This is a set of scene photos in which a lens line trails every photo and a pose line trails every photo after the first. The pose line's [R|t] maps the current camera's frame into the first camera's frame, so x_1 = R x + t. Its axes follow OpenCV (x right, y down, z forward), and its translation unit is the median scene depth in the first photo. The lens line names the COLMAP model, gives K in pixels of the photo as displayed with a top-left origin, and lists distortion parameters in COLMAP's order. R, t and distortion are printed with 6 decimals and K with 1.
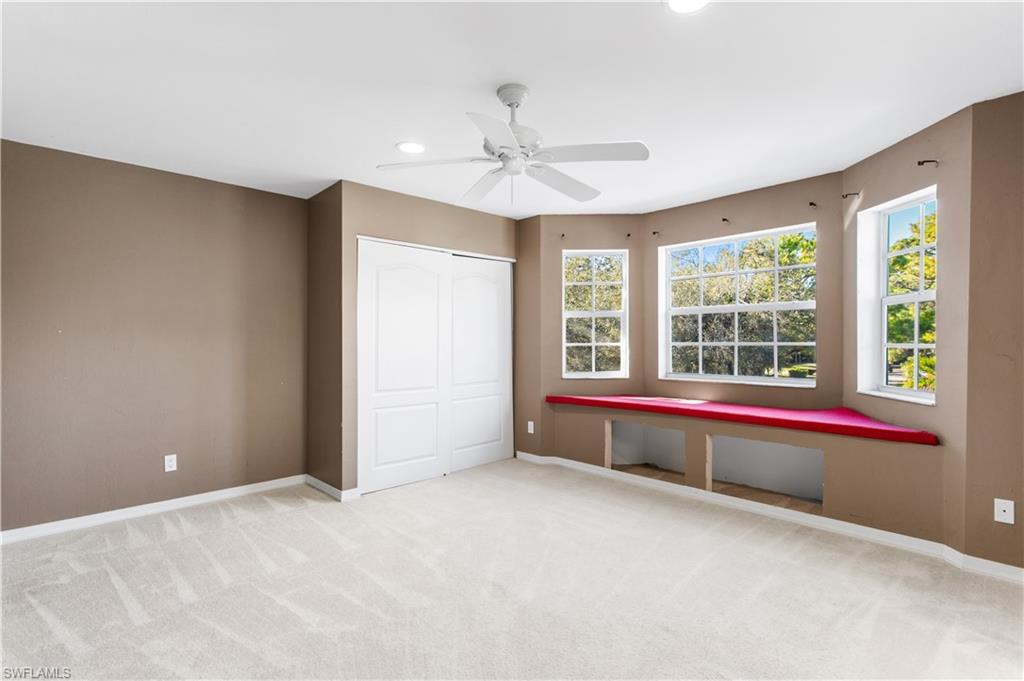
lens RADIAL K [[496.7, 0, 511.6], [0, 496.7, 336.1], [0, 0, 1]] dist [0.003696, 0.000420]
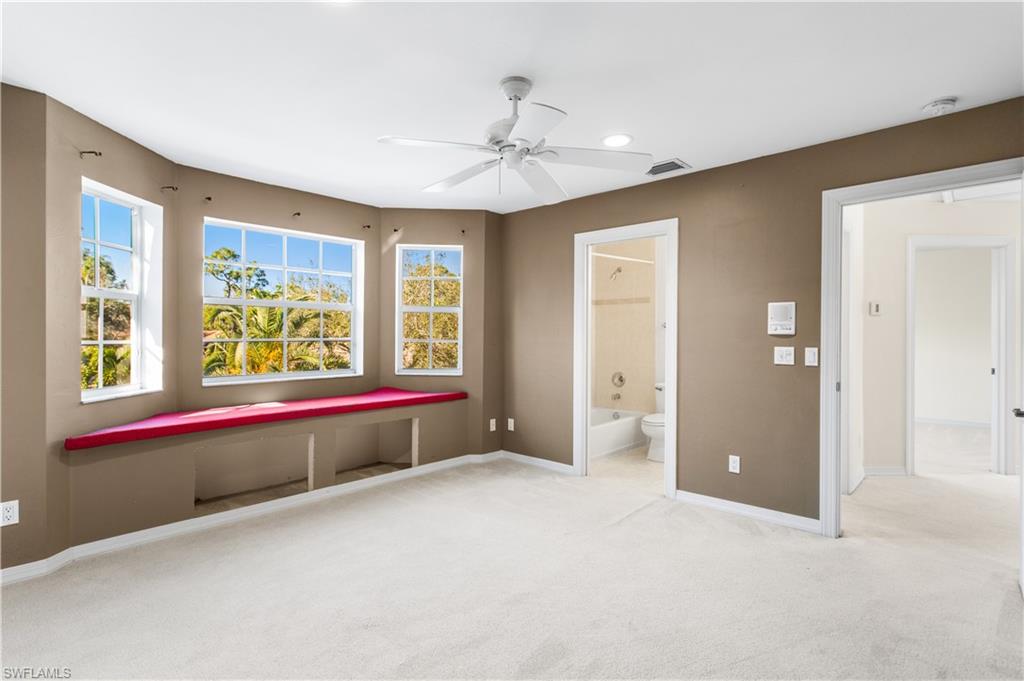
lens RADIAL K [[496.7, 0, 511.6], [0, 496.7, 336.1], [0, 0, 1]] dist [0.003696, 0.000420]
pose [[-0.059719, 0.007348, 0.998188, -0.673196], [-0.006033, 0.999952, -0.007722, 0.014068], [-0.998197, -0.006484, -0.059671, 0.741765]]
